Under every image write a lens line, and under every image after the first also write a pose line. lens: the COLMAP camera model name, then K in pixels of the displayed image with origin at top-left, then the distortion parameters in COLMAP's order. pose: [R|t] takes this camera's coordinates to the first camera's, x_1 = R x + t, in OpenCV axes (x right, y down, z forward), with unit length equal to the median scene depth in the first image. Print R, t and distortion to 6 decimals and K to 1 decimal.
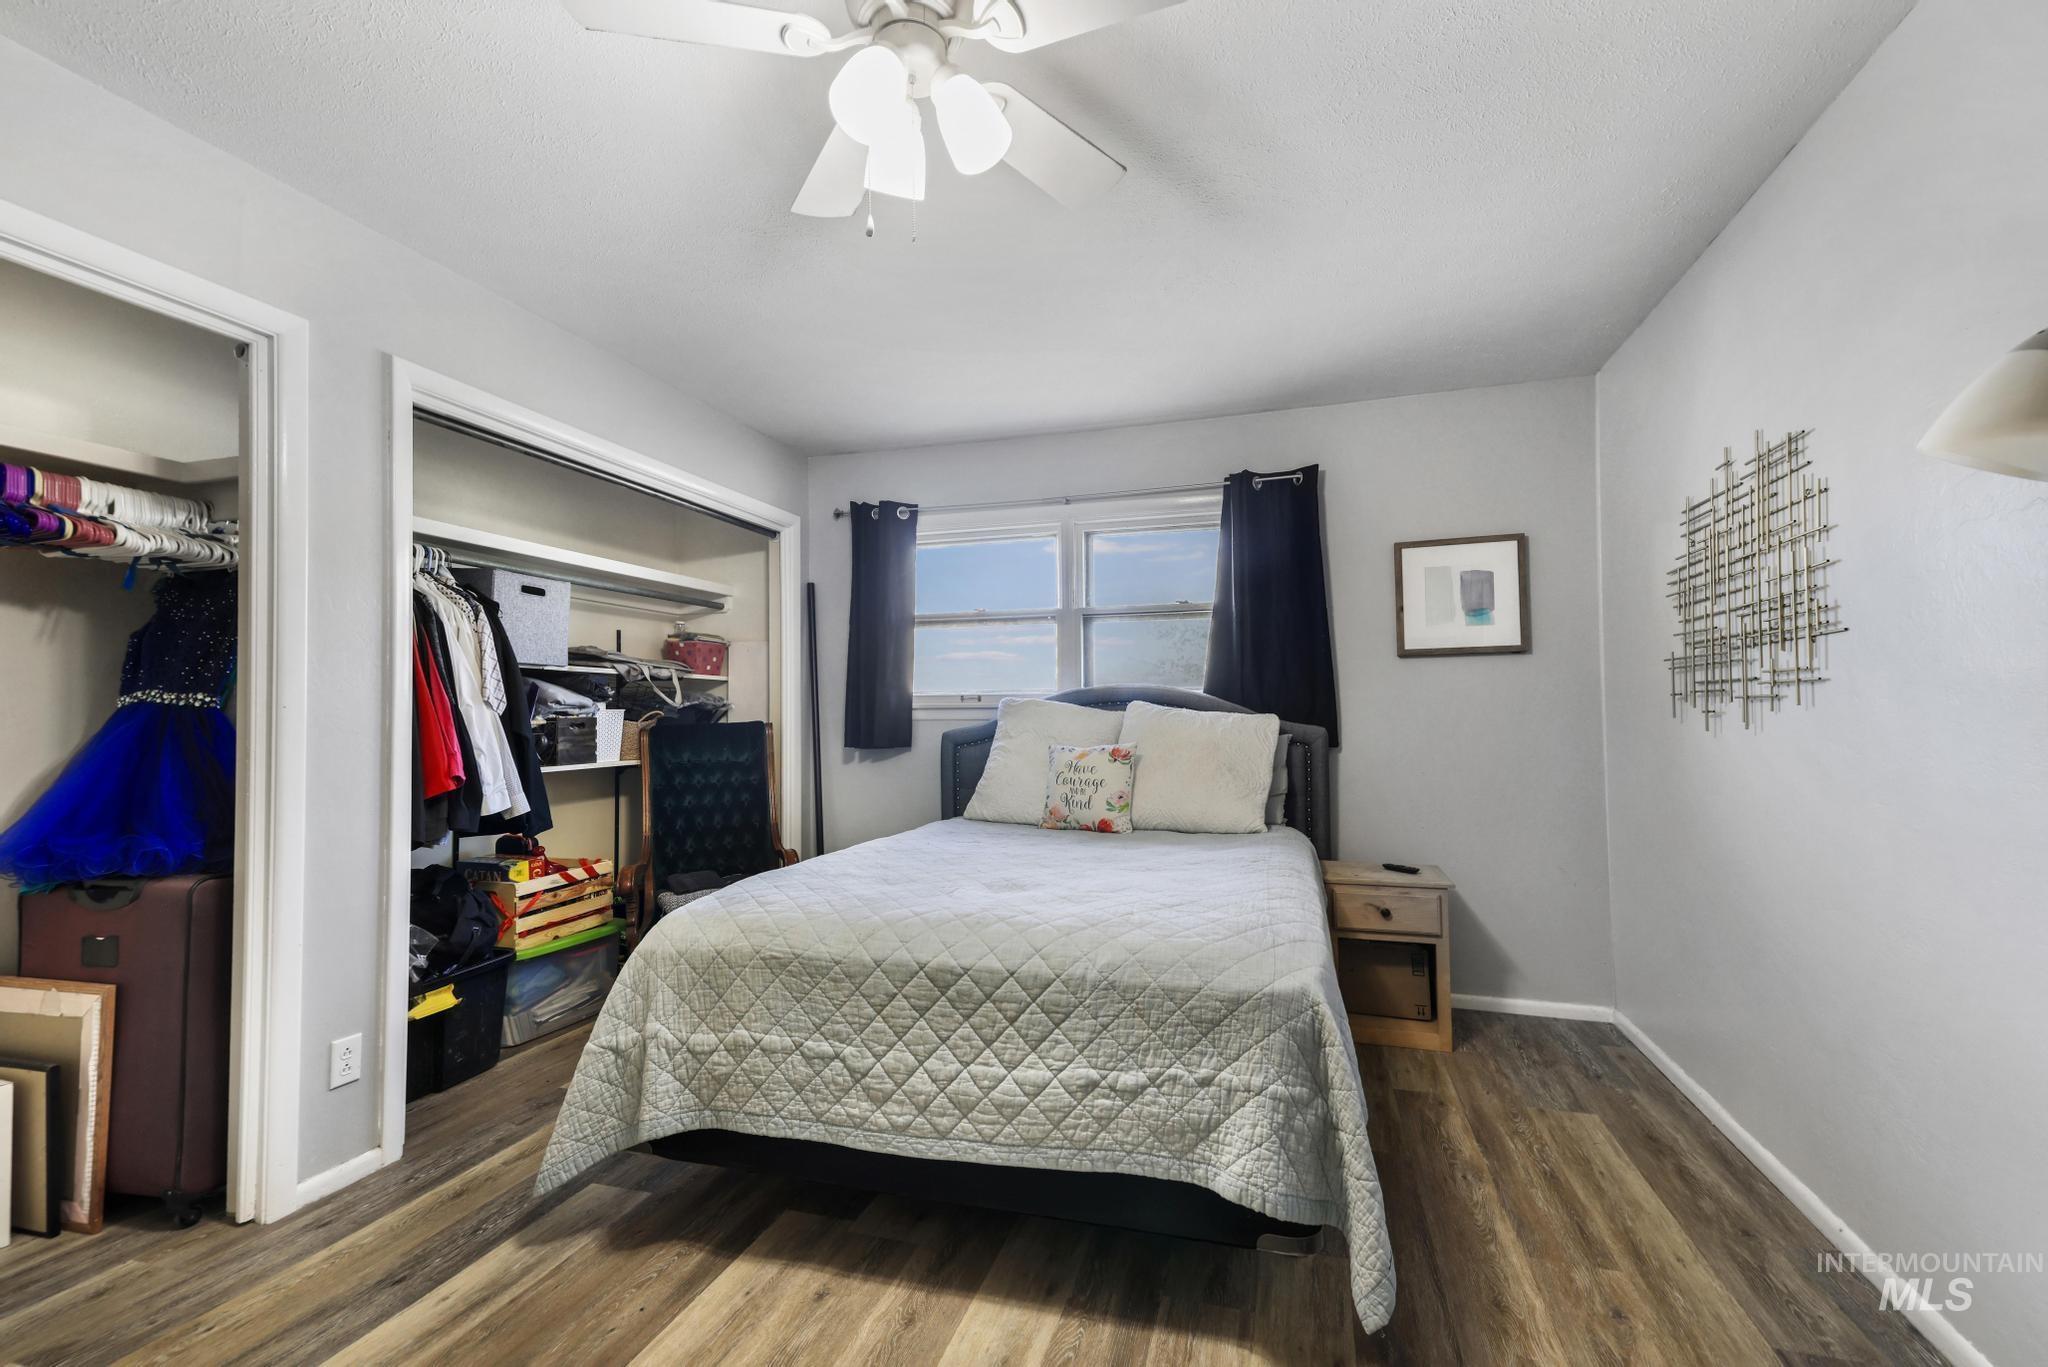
lens RADIAL K [[909.8, 0, 1024.0], [0, 909.8, 683.5], [0, 0, 1]] dist [0.030091, -0.000443]
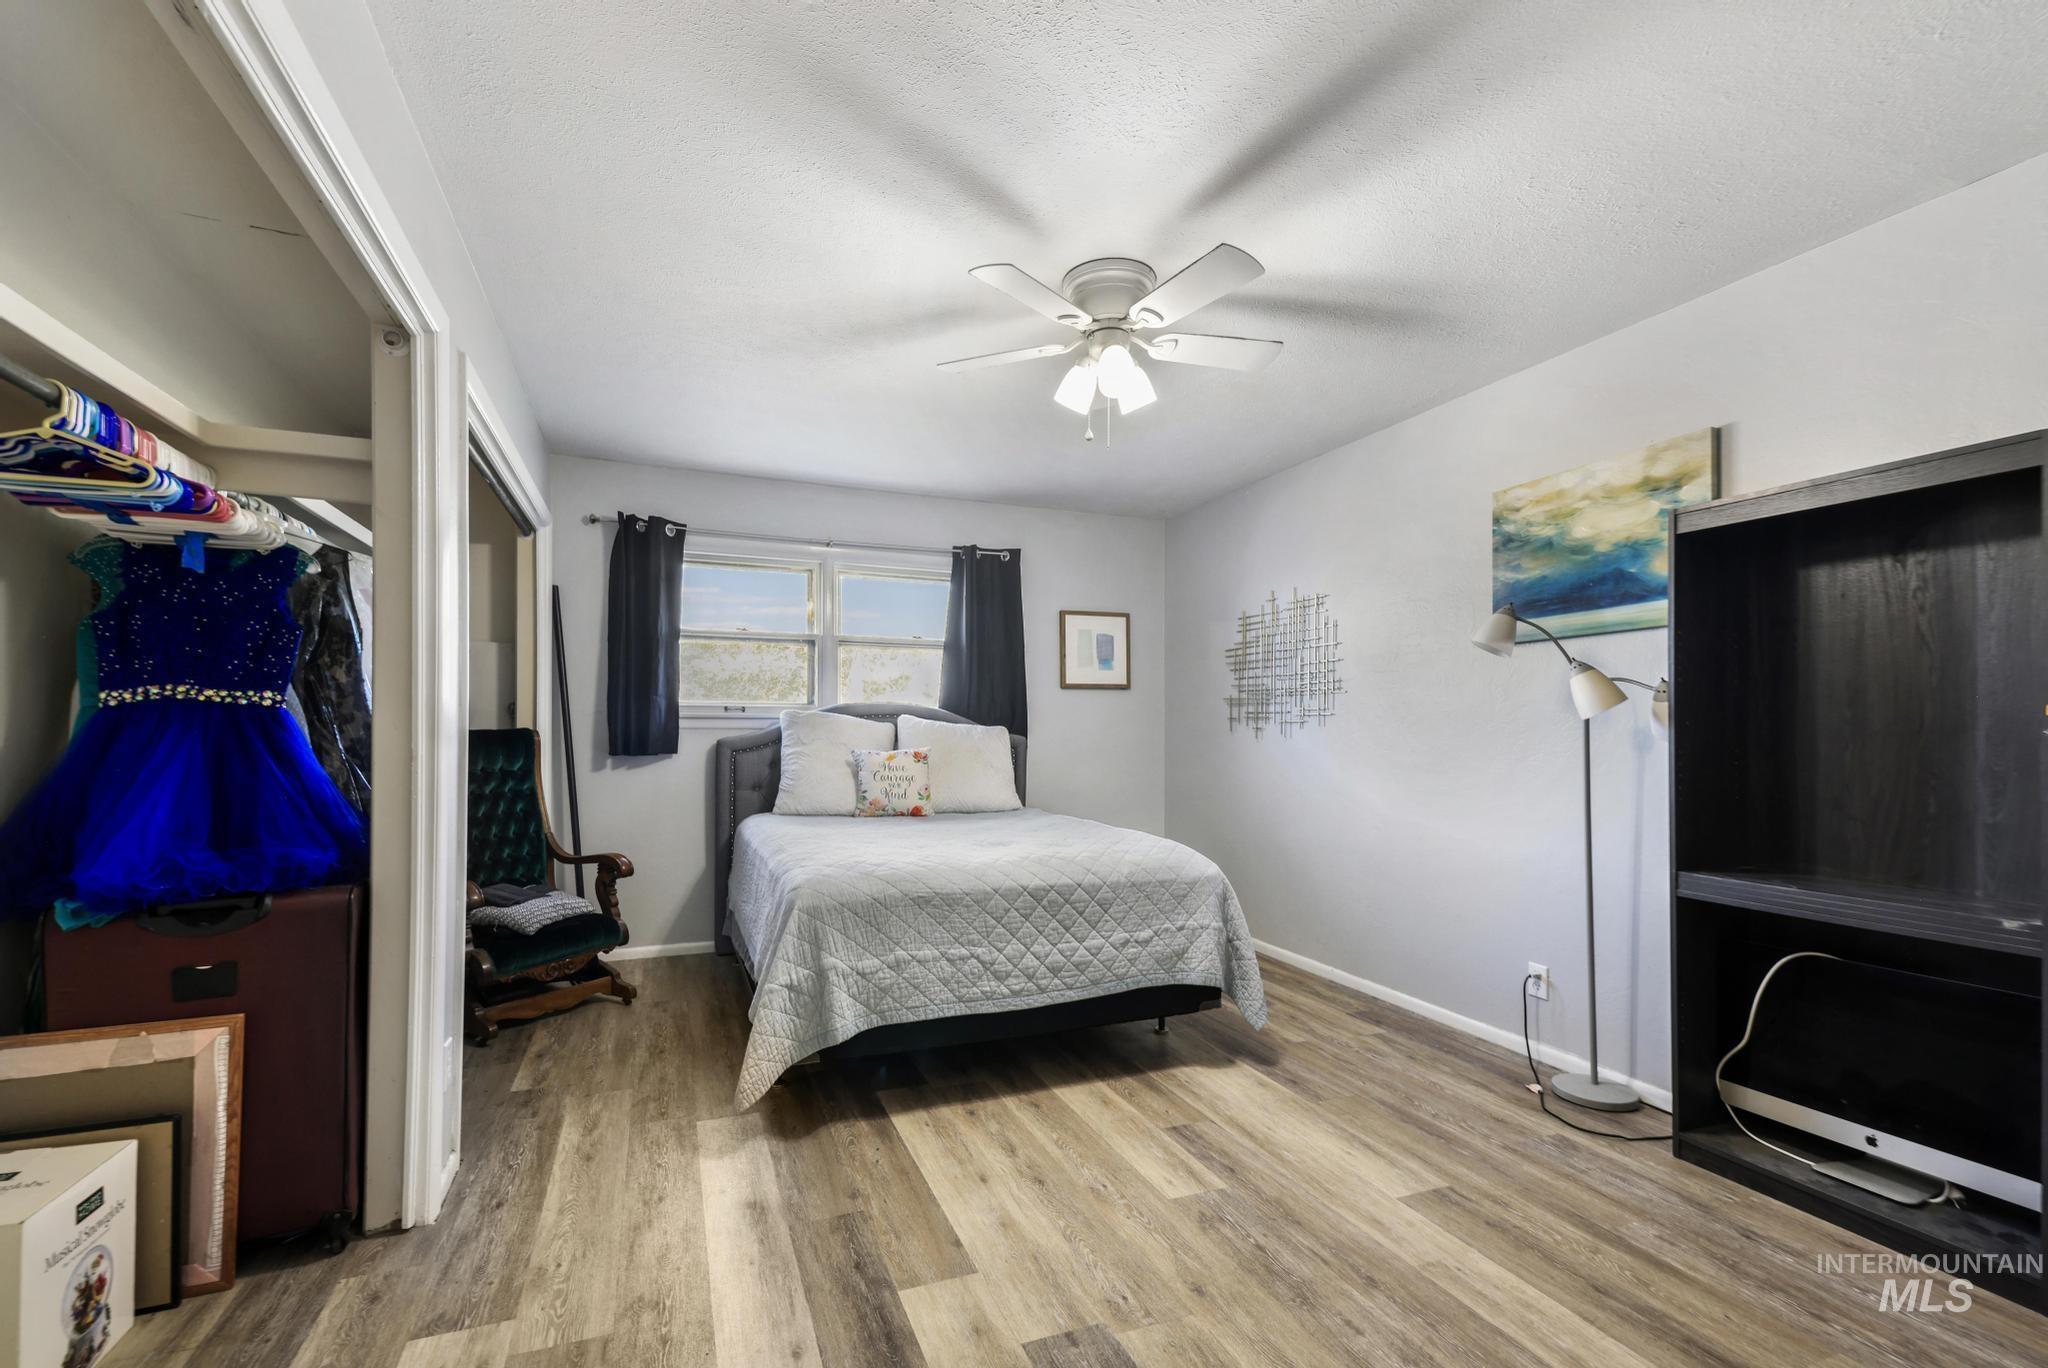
lens RADIAL K [[912.3, 0, 1034.2], [0, 912.3, 707.4], [0, 0, 1]] dist [0.052213, -0.000157]
pose [[0.774713, 0.025589, 0.631795, -0.968679], [-0.035001, 0.999384, 0.002441, -0.001952], [-0.631343, -0.024004, 0.775132, -0.183905]]
